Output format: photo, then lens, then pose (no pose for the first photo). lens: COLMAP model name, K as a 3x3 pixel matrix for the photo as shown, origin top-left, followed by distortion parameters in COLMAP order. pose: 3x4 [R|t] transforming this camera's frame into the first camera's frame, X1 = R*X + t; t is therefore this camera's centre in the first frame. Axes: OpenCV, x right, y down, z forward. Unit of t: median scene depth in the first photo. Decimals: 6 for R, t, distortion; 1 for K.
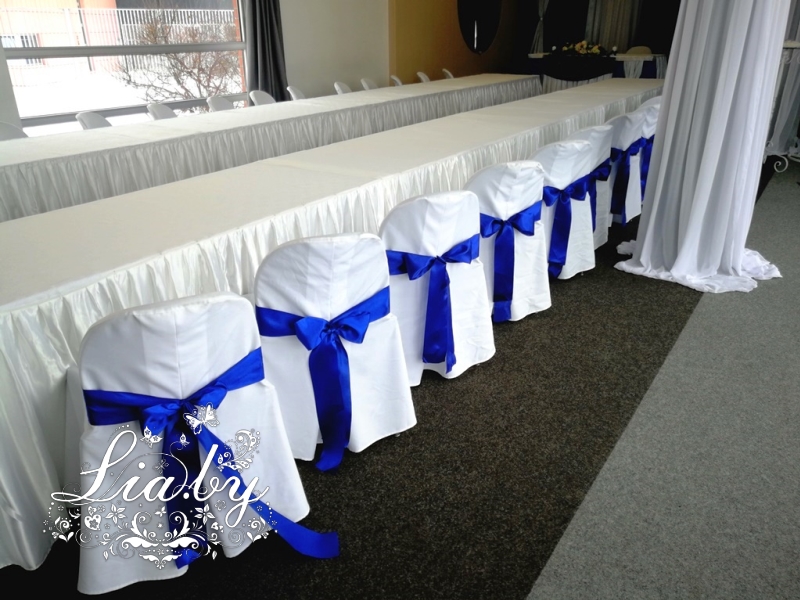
lens RADIAL K [[647.0, 0, 400.0], [0, 647.0, 300.0], [0, 0, 1]] dist [-0.016404, 0.042925]
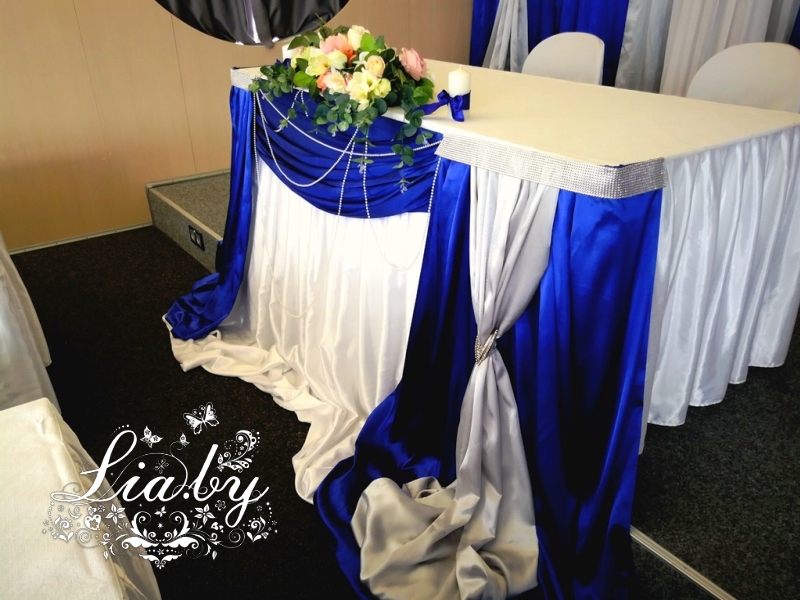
lens RADIAL K [[647.0, 0, 400.0], [0, 647.0, 300.0], [0, 0, 1]] dist [-0.016404, 0.042925]
pose [[0.926085, 0.163865, -0.339876, 1.005552], [-0.139241, 0.985614, 0.095795, -0.893761], [0.350684, -0.041389, 0.935579, 2.145687]]
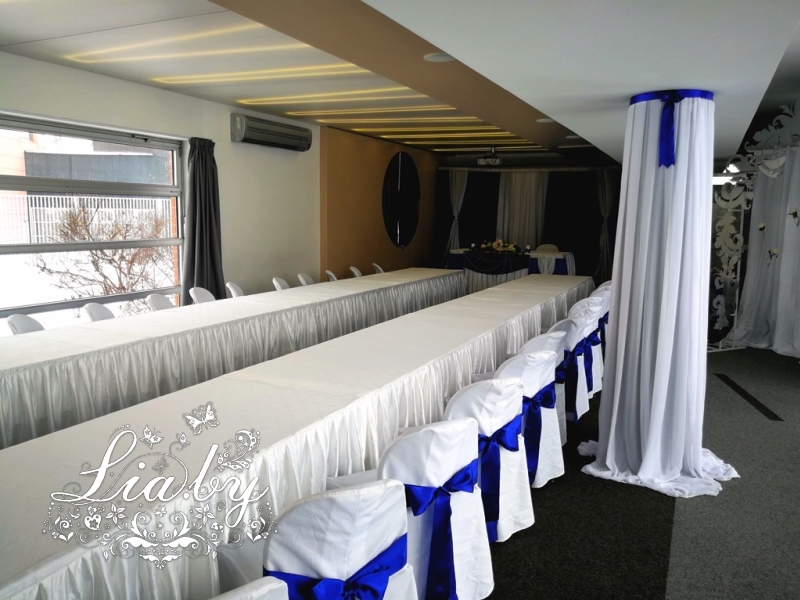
lens RADIAL K [[649.7, 0, 404.5], [0, 649.7, 296.2], [0, 0, 1]] dist [-0.020466, 0.049171]
pose [[0.988840, 0.004165, 0.148926, -0.095785], [0.036320, 0.962711, -0.268083, -0.059442], [-0.144489, 0.270500, 0.951815, 0.024781]]
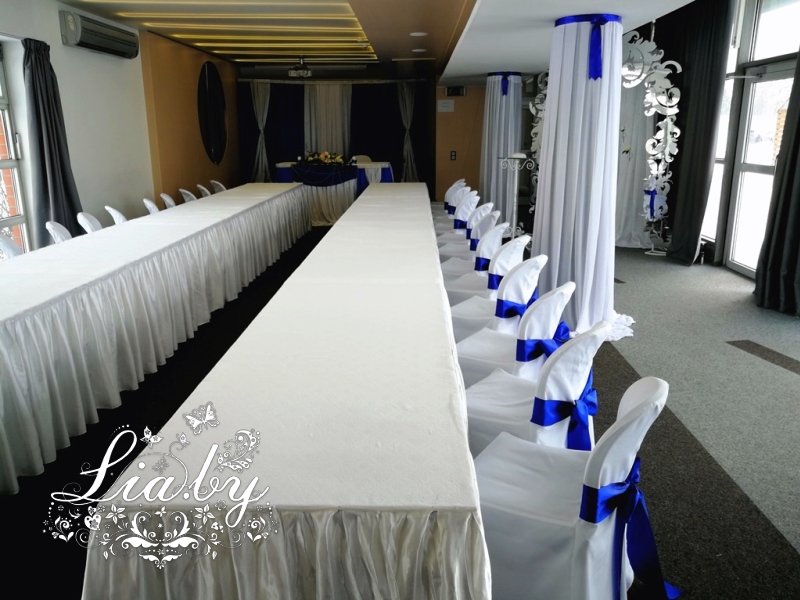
lens RADIAL K [[647.0, 0, 400.0], [0, 647.0, 300.0], [0, 0, 1]] dist [-0.016404, 0.042925]
pose [[0.849921, -0.130178, 0.510576, -0.557811], [0.204161, 0.974666, -0.091350, -0.061375], [-0.485749, 0.181880, 0.854966, 0.074843]]
